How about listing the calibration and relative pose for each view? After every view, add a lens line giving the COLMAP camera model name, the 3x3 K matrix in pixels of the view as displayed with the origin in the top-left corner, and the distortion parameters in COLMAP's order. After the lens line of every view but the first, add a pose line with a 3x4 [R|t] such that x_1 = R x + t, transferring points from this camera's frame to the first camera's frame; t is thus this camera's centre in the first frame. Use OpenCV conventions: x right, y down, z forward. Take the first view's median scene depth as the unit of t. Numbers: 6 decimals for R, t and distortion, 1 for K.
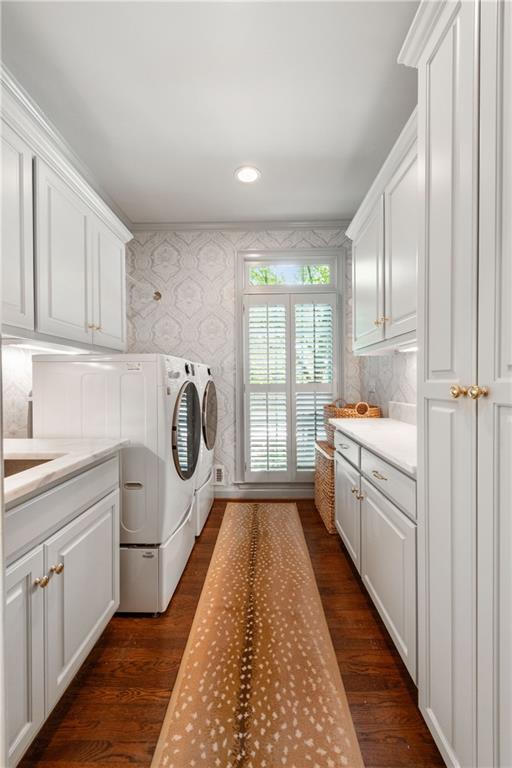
lens RADIAL K [[302.4, 0, 256.0], [0, 302.4, 384.0], [0, 0, 1]] dist [0.010129, -0.000634]
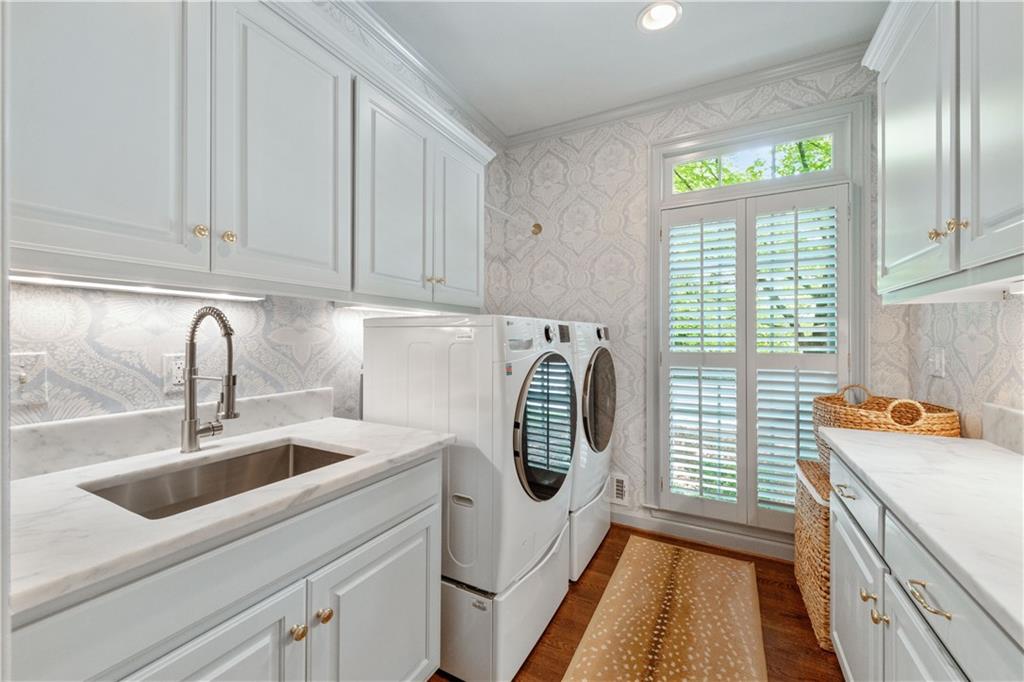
lens RADIAL K [[403.2, 0, 512.5], [0, 403.2, 337.7], [0, 0, 1]] dist [0.010129, -0.000634]
pose [[0.891993, 0.007736, -0.451983, 0.075614], [-0.010847, 0.999932, -0.004292, -0.026535], [0.451920, 0.008732, 0.892016, 0.122862]]
